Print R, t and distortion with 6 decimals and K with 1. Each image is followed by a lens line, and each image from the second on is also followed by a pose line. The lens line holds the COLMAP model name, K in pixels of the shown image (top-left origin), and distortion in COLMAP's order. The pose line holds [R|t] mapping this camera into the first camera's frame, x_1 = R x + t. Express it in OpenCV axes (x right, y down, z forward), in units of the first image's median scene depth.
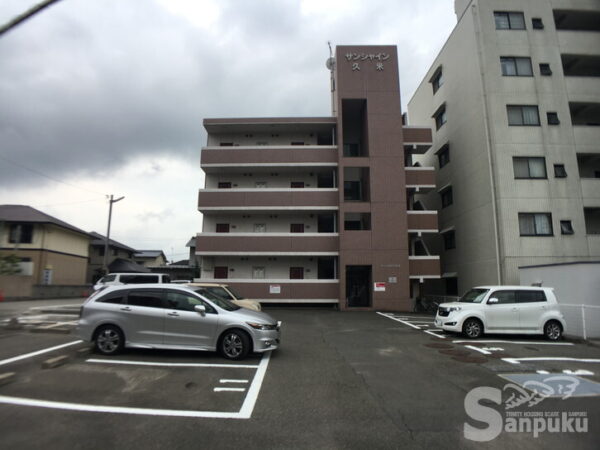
lens RADIAL K [[368.5, 0, 287.3], [0, 368.5, 224.2], [0, 0, 1]] dist [-0.058465, 0.002420]
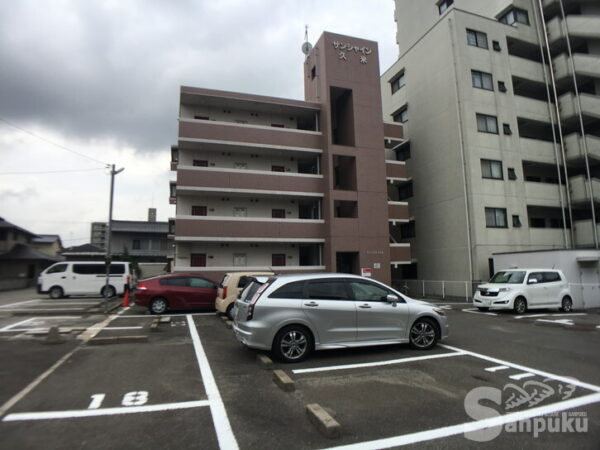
lens RADIAL K [[368.5, 0, 287.3], [0, 368.5, 224.2], [0, 0, 1]] dist [-0.058465, 0.002420]
pose [[0.942078, 0.024638, 0.334486, -0.294930], [-0.036044, 0.998960, 0.027933, 0.011290], [-0.333450, -0.038372, 0.941986, 0.086476]]
